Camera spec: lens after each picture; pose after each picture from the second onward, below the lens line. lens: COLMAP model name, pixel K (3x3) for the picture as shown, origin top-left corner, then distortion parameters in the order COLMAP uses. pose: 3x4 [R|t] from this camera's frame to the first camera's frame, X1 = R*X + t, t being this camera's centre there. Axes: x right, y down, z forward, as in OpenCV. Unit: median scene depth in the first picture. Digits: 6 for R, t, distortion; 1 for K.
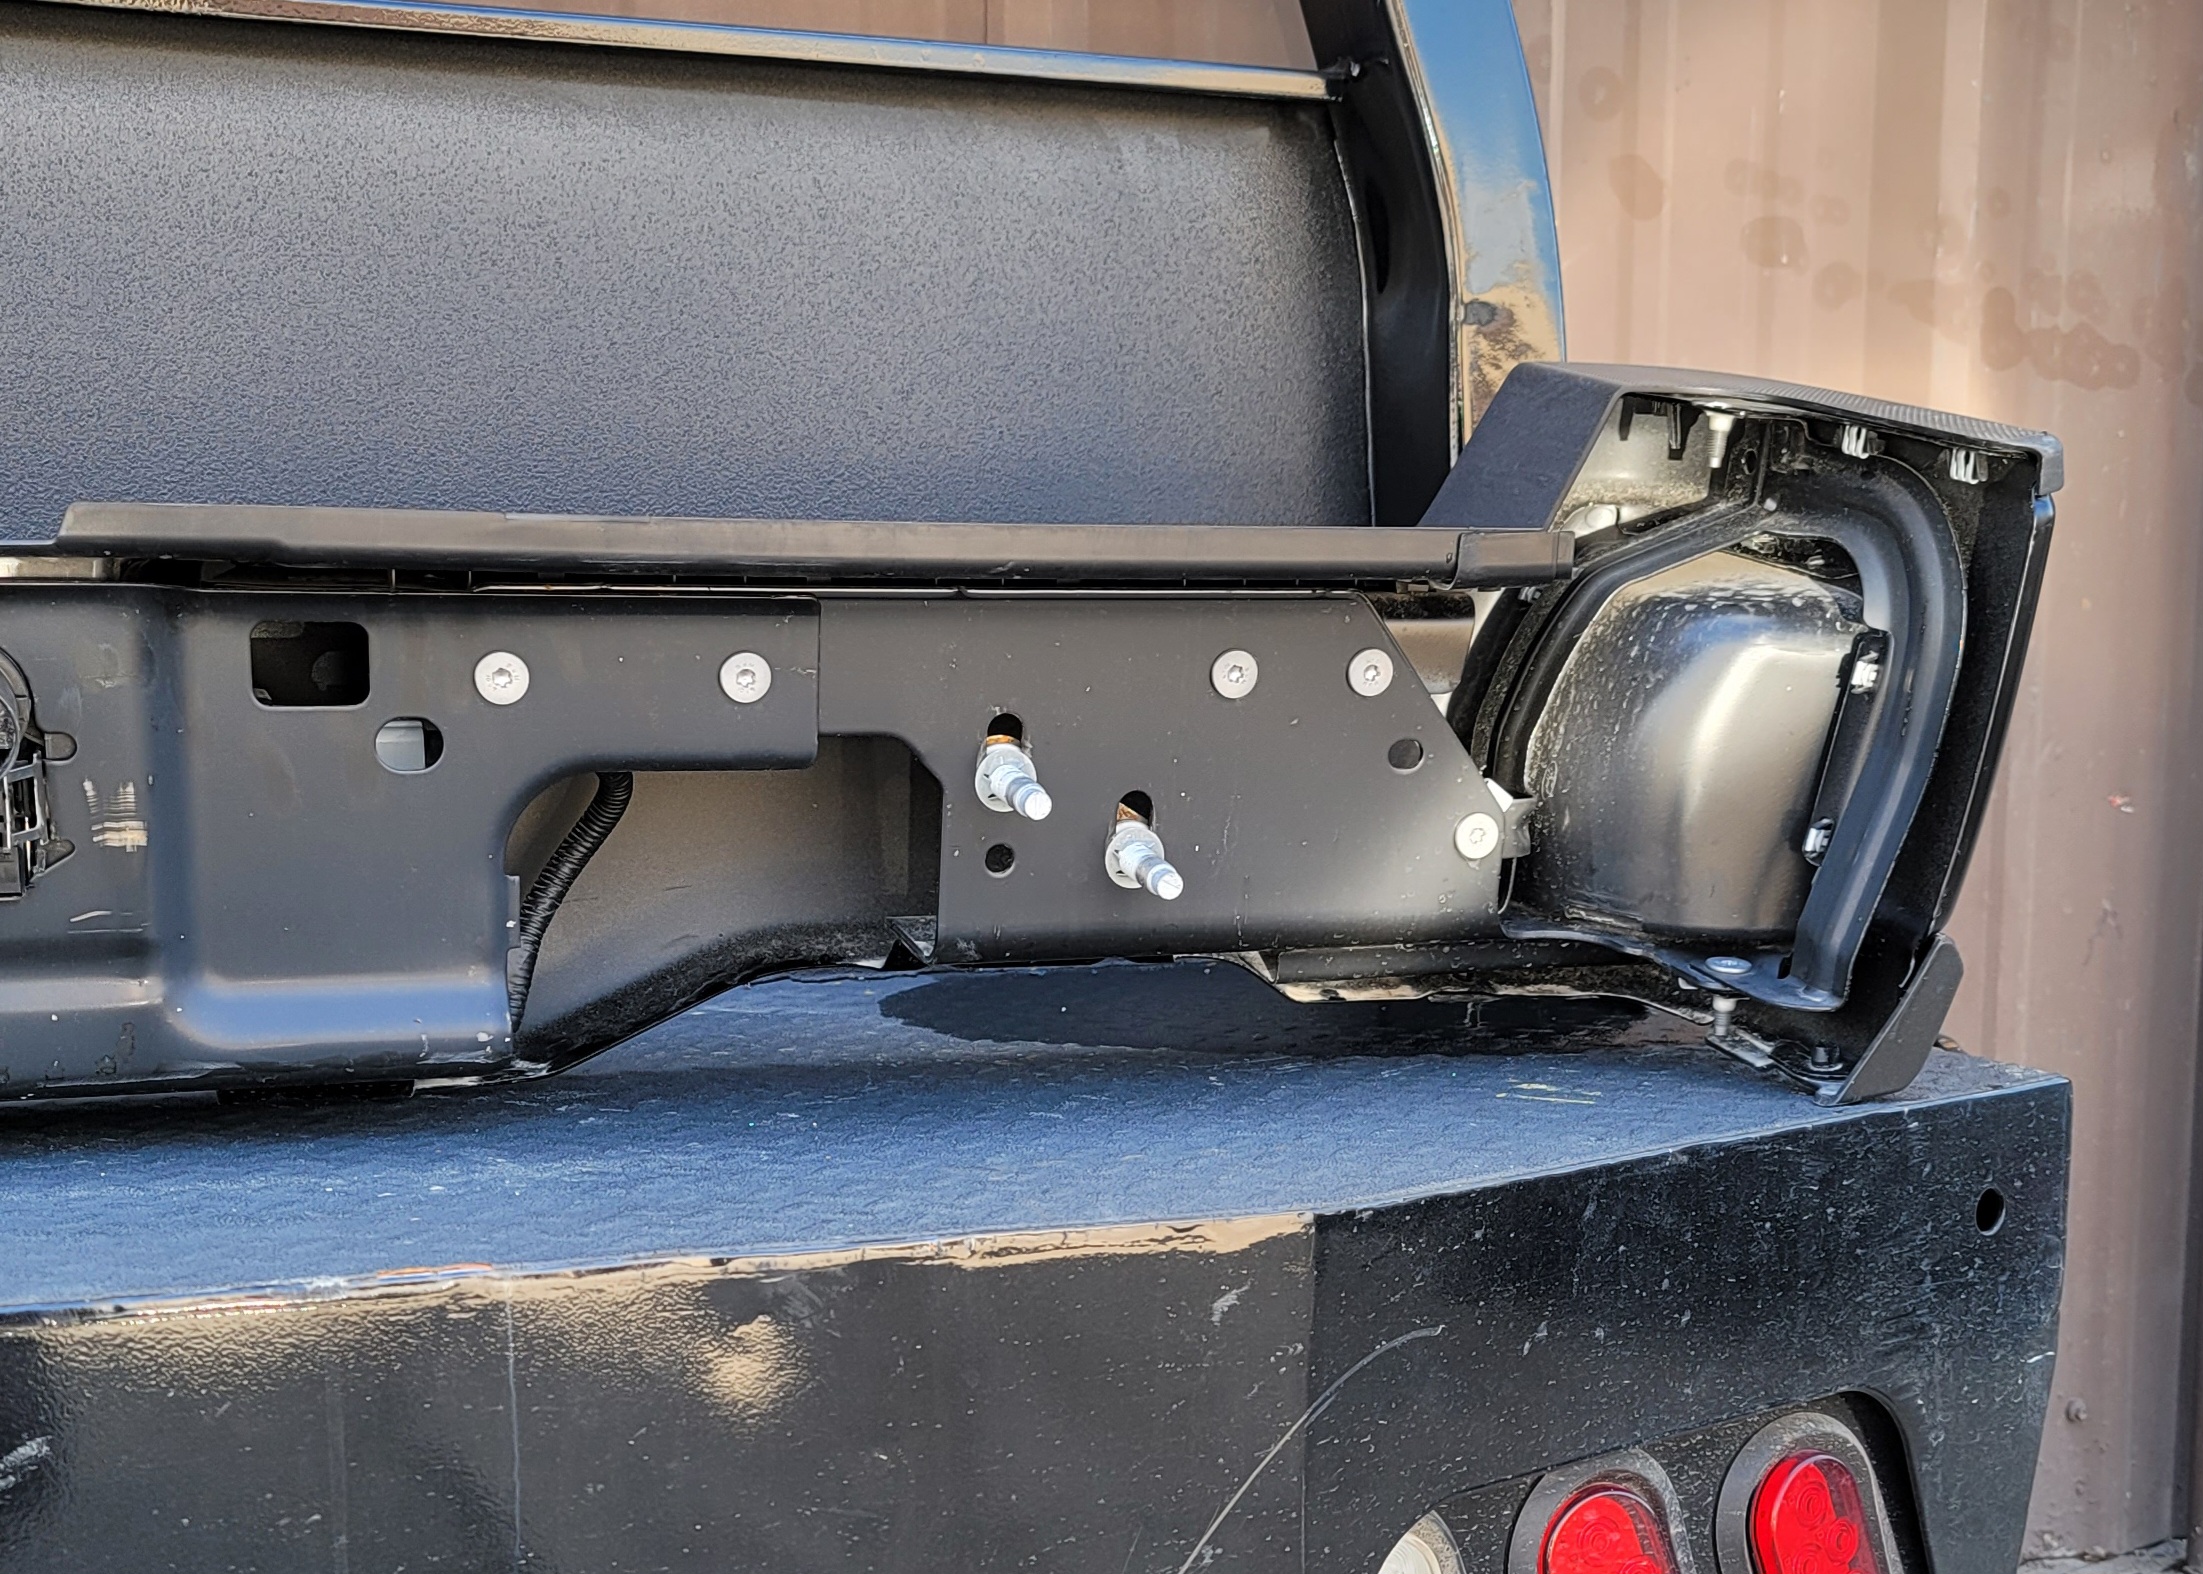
lens RADIAL K [[2772.9, 0, 1098.6], [0, 2772.9, 1150.2], [0, 0, 1]] dist [0.023613, 0.008371]
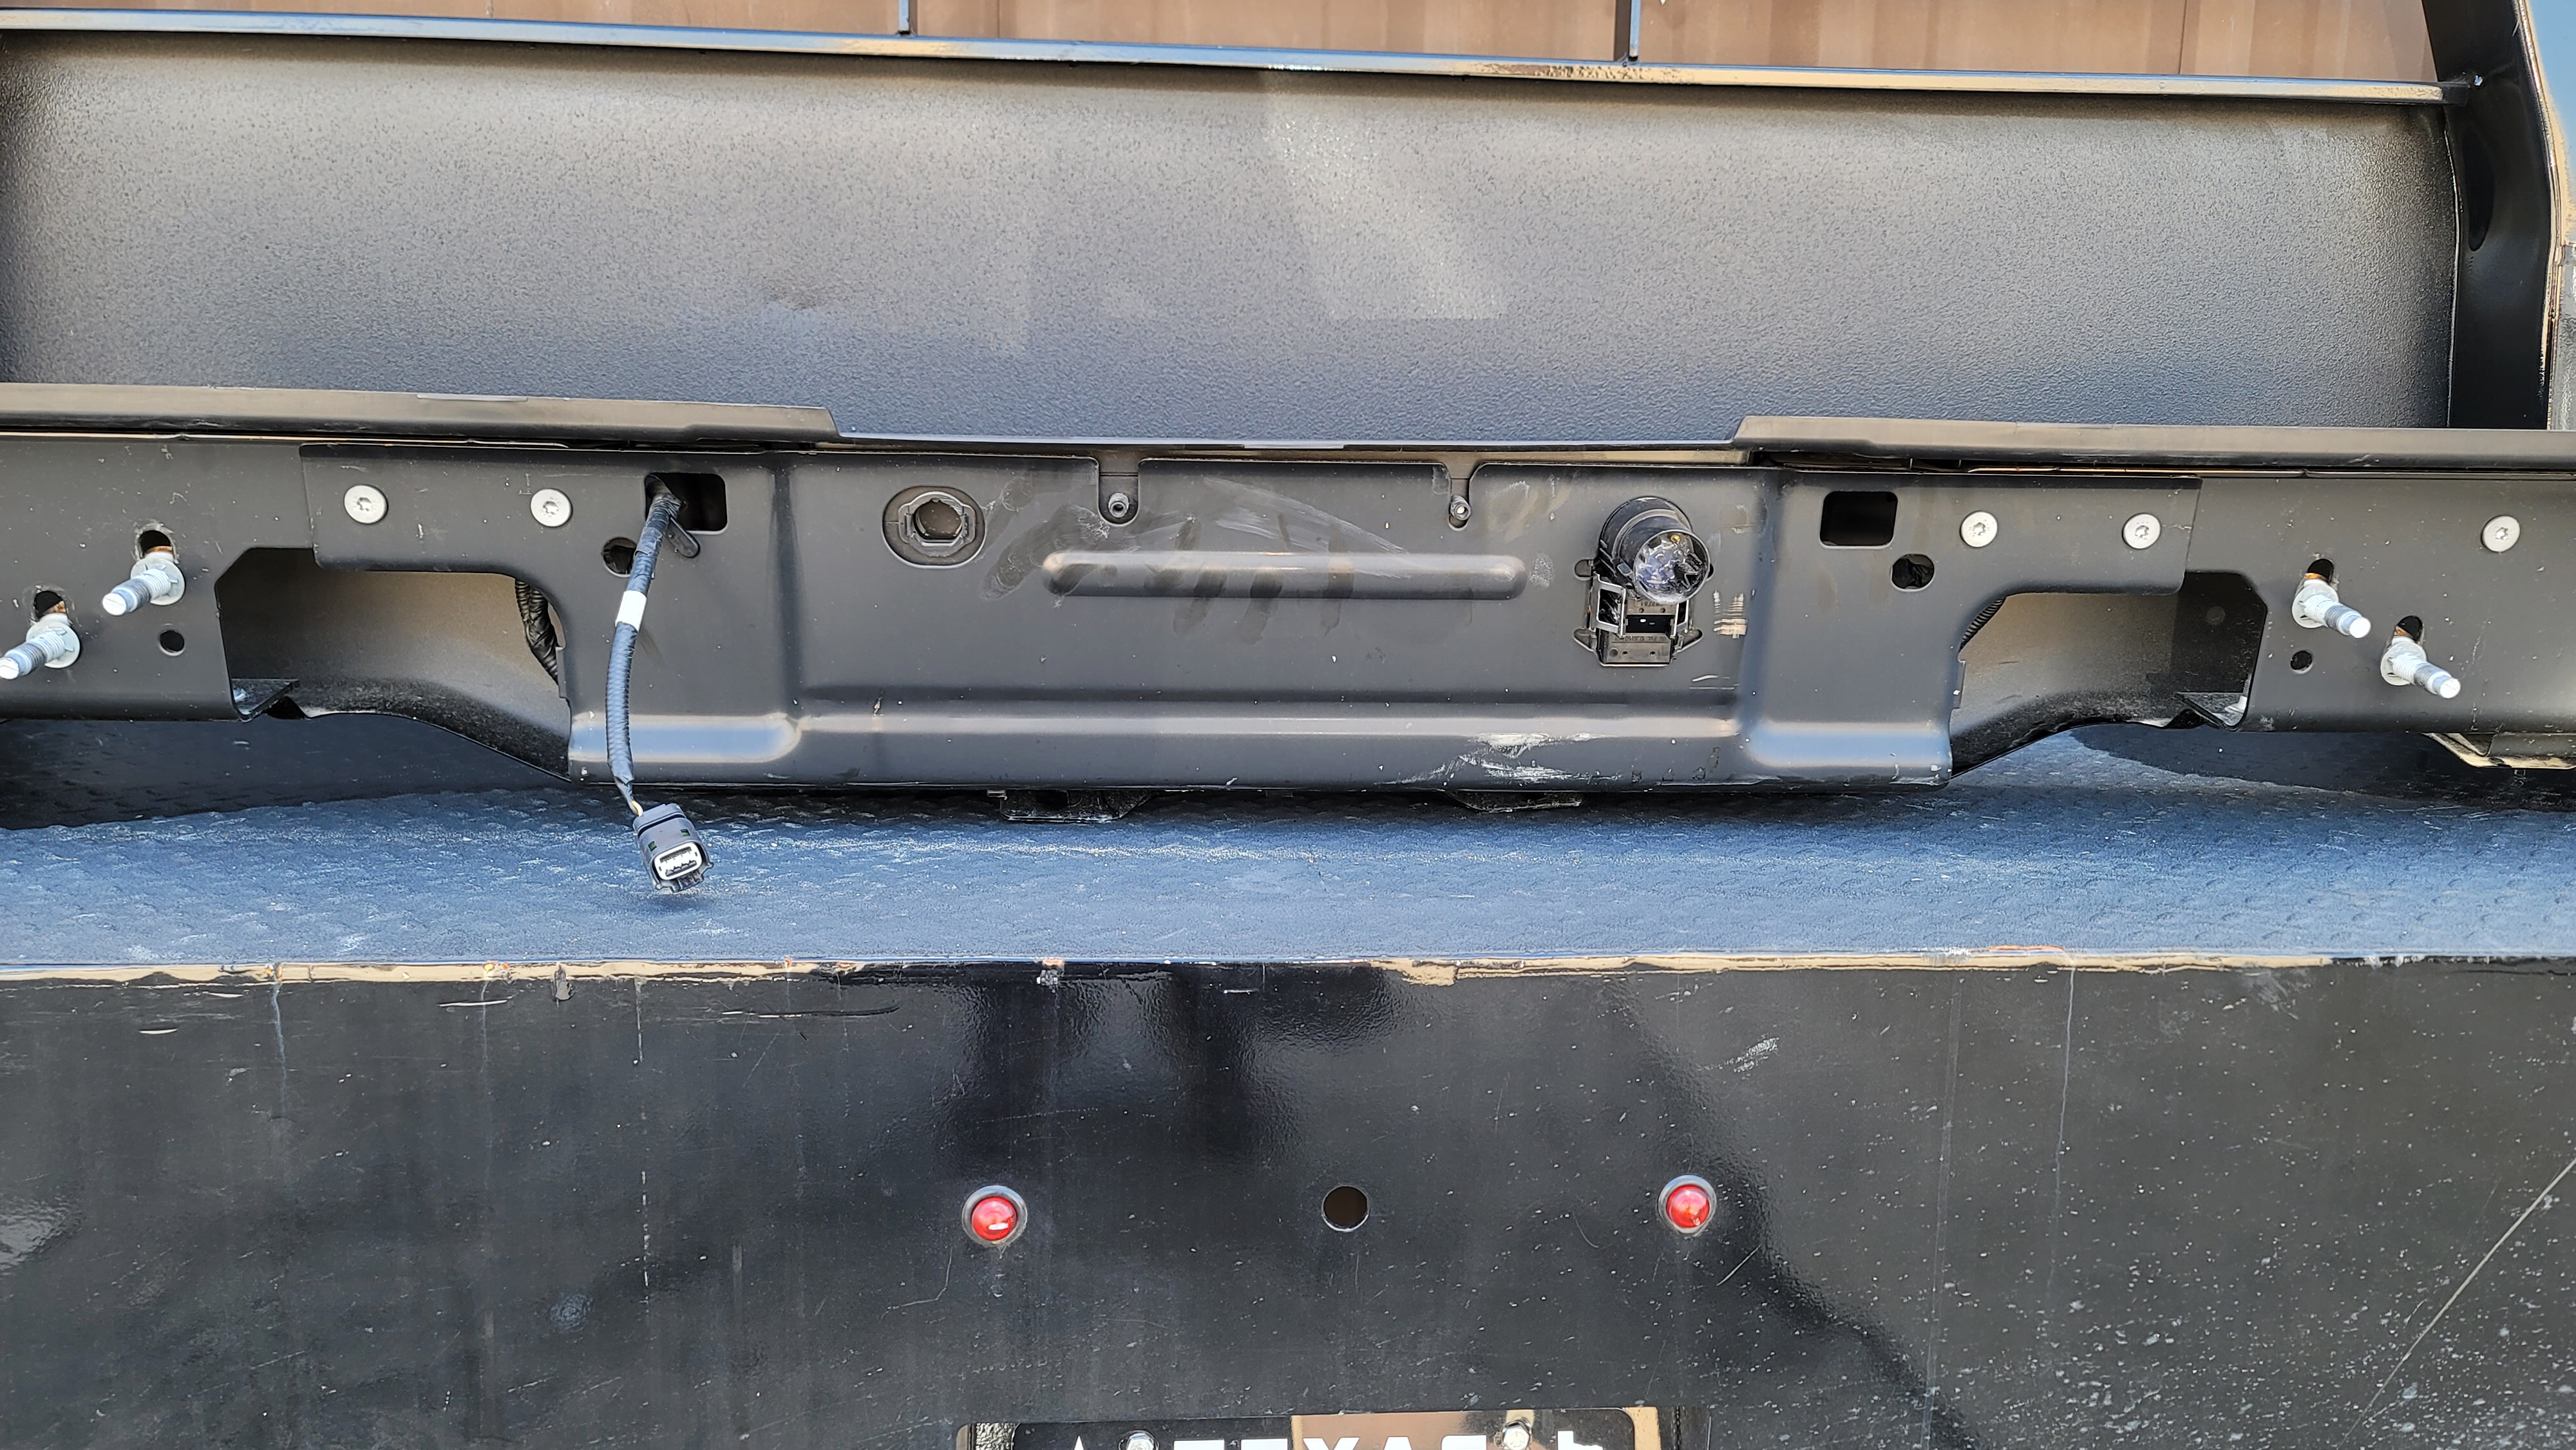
lens RADIAL K [[1763.0, 0, 1288.0], [0, 1763.0, 725.0], [0, 0, 1]] dist [0.048901, -0.051960]
pose [[0.954860, 0.064144, -0.290048, -0.269617], [-0.069166, 0.997580, -0.007084, -0.031936], [0.288891, 0.026826, 0.956986, -0.008559]]
